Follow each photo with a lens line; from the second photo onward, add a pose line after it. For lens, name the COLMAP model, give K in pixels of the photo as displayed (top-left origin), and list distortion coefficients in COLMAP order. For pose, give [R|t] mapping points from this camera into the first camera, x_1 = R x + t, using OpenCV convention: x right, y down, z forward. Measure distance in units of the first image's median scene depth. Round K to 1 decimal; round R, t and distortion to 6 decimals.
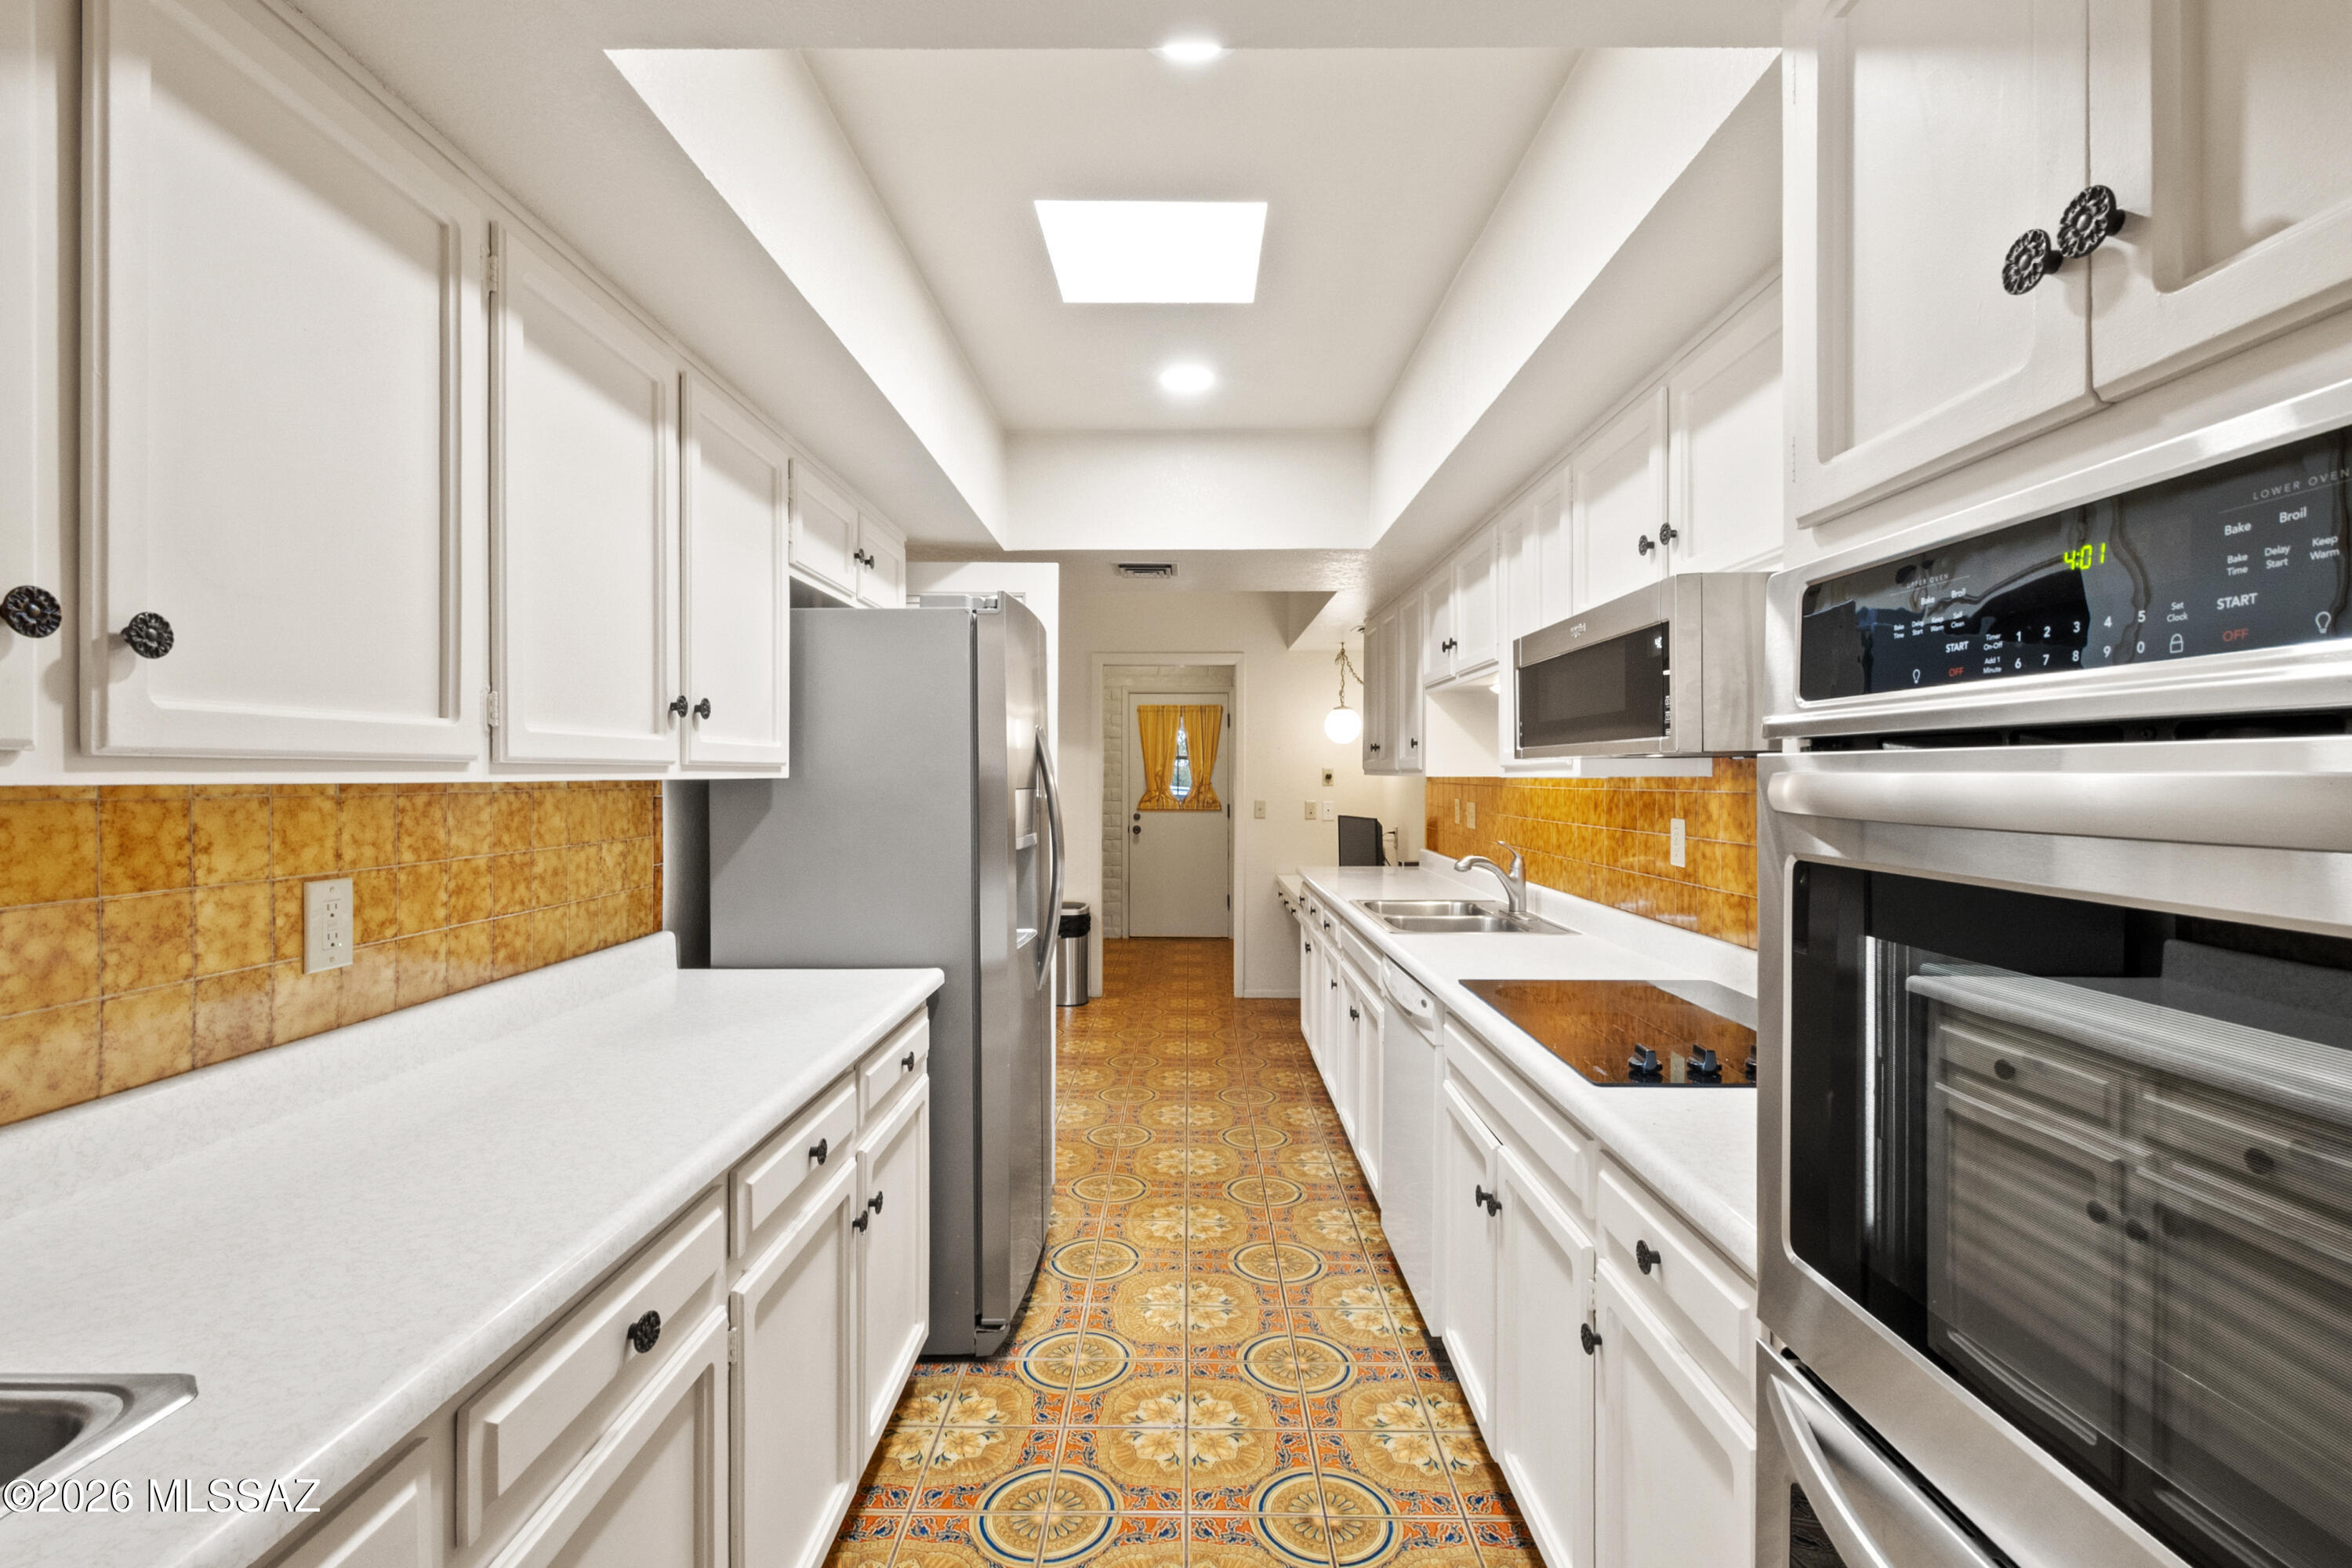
lens RADIAL K [[1058.5, 0, 1172.2], [0, 1058.5, 780.9], [0, 0, 1]] dist [0.008482, -0.000711]
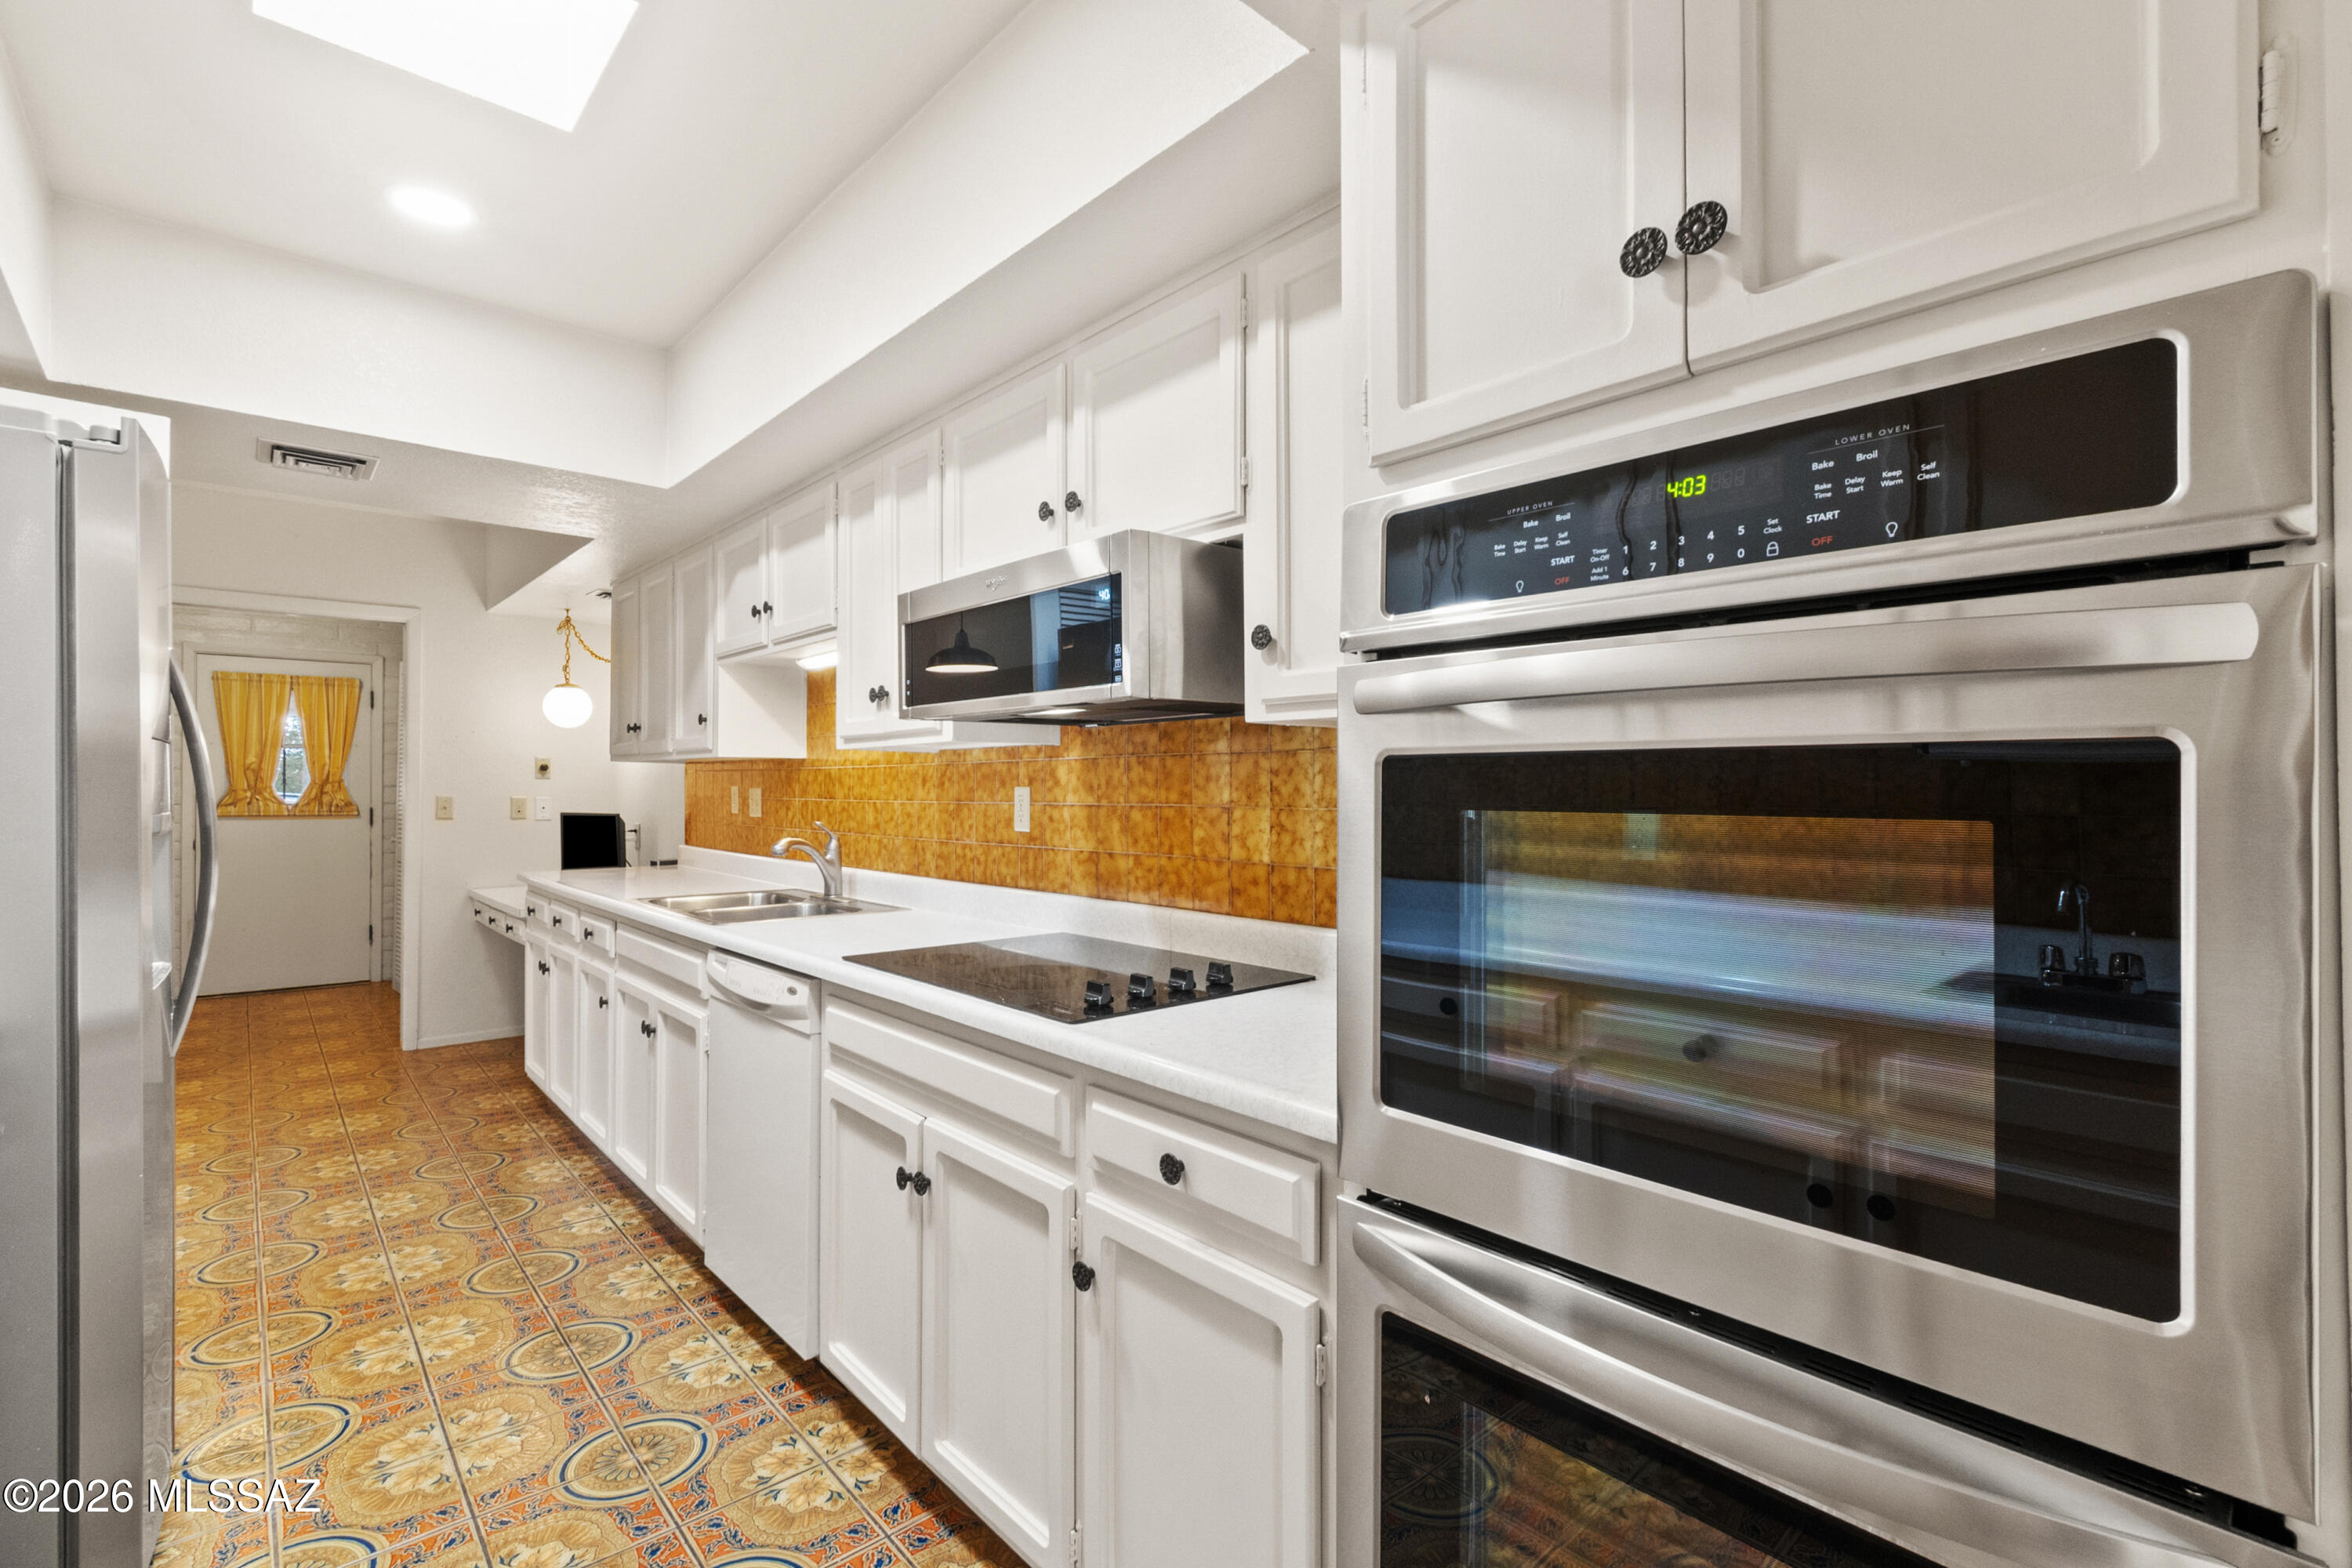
lens RADIAL K [[1058.5, 0, 1172.2], [0, 1058.5, 780.9], [0, 0, 1]] dist [0.008482, -0.000711]
pose [[0.741670, 0.004589, 0.670749, -0.118491], [0.002343, 0.999953, -0.009432, 0.039401], [-0.670760, 0.008567, 0.741625, 0.112326]]
